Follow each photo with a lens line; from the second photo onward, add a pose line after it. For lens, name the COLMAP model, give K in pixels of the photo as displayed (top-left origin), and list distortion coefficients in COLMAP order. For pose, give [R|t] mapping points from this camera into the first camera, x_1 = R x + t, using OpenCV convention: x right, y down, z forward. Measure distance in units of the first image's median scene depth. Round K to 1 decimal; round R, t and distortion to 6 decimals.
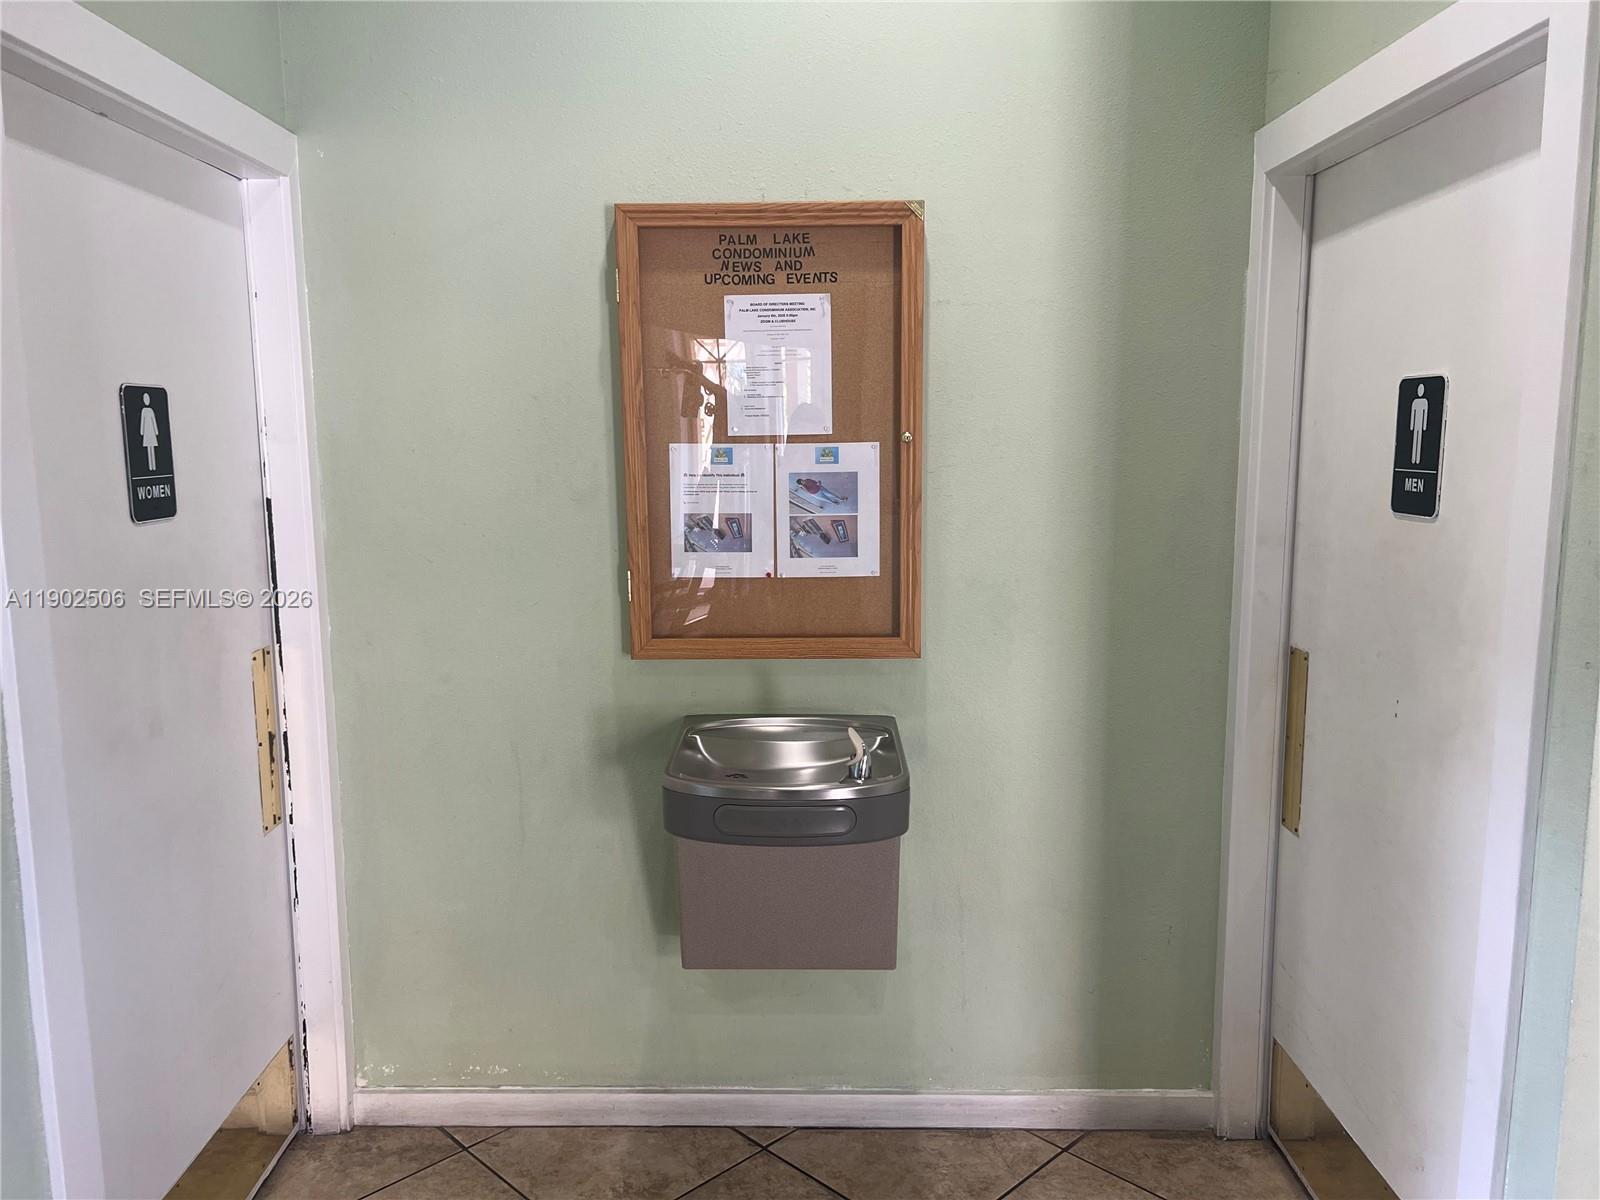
lens RADIAL K [[1175.5, 0, 787.1], [0, 1175.5, 614.9], [0, 0, 1]] dist [0.039768, -0.049074]
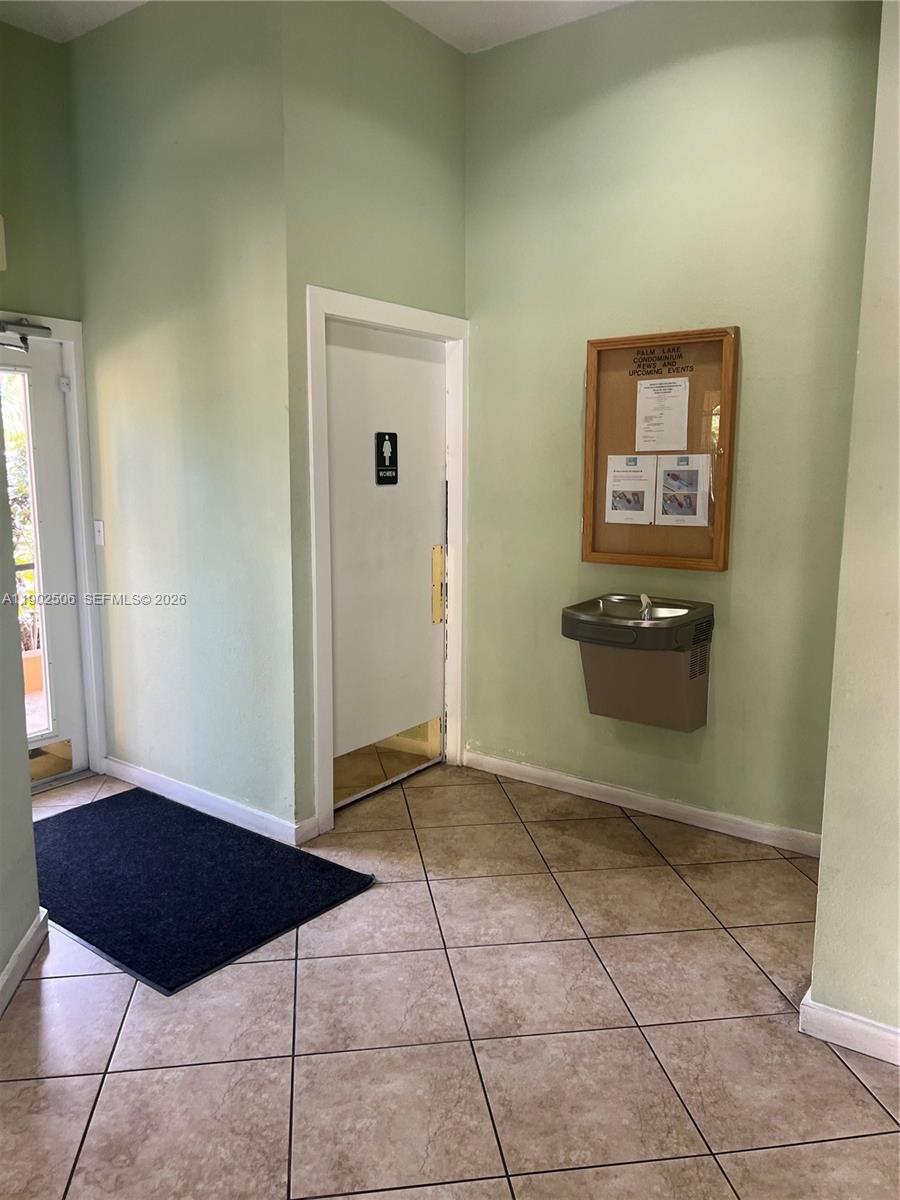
lens RADIAL K [[881.7, 0, 454.8], [0, 881.7, 596.1], [0, 0, 1]] dist [0.039768, -0.049074]
pose [[0.807685, 0.094166, -0.582047, 0.590444], [-0.090240, 0.995277, 0.035797, 0.064171], [0.582668, 0.023611, 0.812367, -0.378930]]
